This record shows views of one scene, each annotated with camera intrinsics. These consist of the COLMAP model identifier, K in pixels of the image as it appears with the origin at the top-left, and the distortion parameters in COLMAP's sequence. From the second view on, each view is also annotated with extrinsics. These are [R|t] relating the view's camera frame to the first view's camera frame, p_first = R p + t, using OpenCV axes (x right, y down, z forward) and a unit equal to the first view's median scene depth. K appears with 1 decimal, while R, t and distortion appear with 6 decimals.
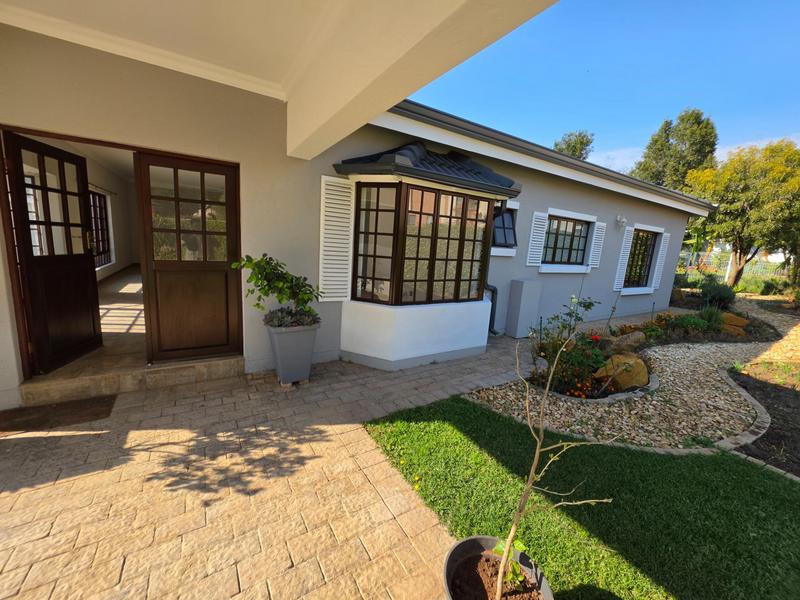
lens RADIAL K [[322.0, 0, 397.1], [0, 322.0, 298.6], [0, 0, 1]] dist [-0.000849, 0.000213]
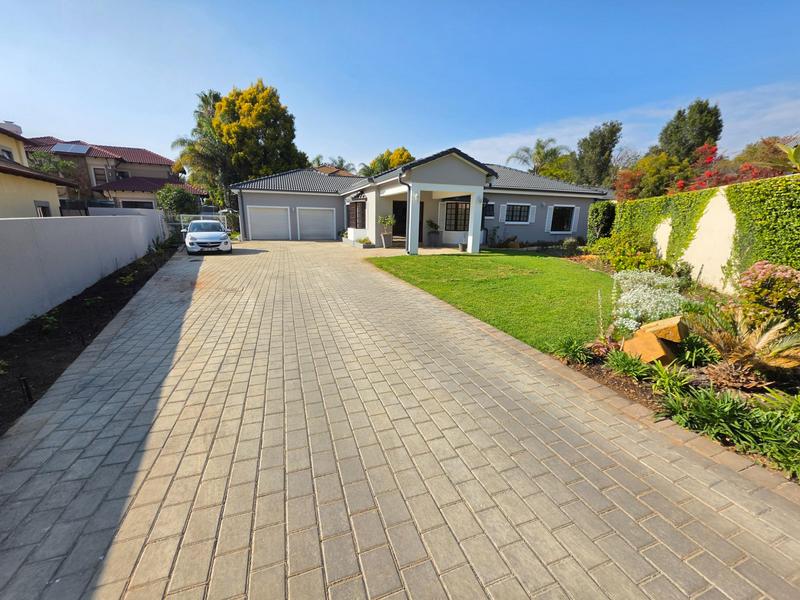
lens RADIAL K [[322.0, 0, 399.8], [0, 322.0, 297.6], [0, 0, 1]] dist [-0.000849, 0.000213]
pose [[0.979879, 0.005090, -0.199529, 0.085804], [0.007159, 0.998135, 0.060619, 0.432420], [0.199466, -0.060828, 0.978015, -2.284247]]
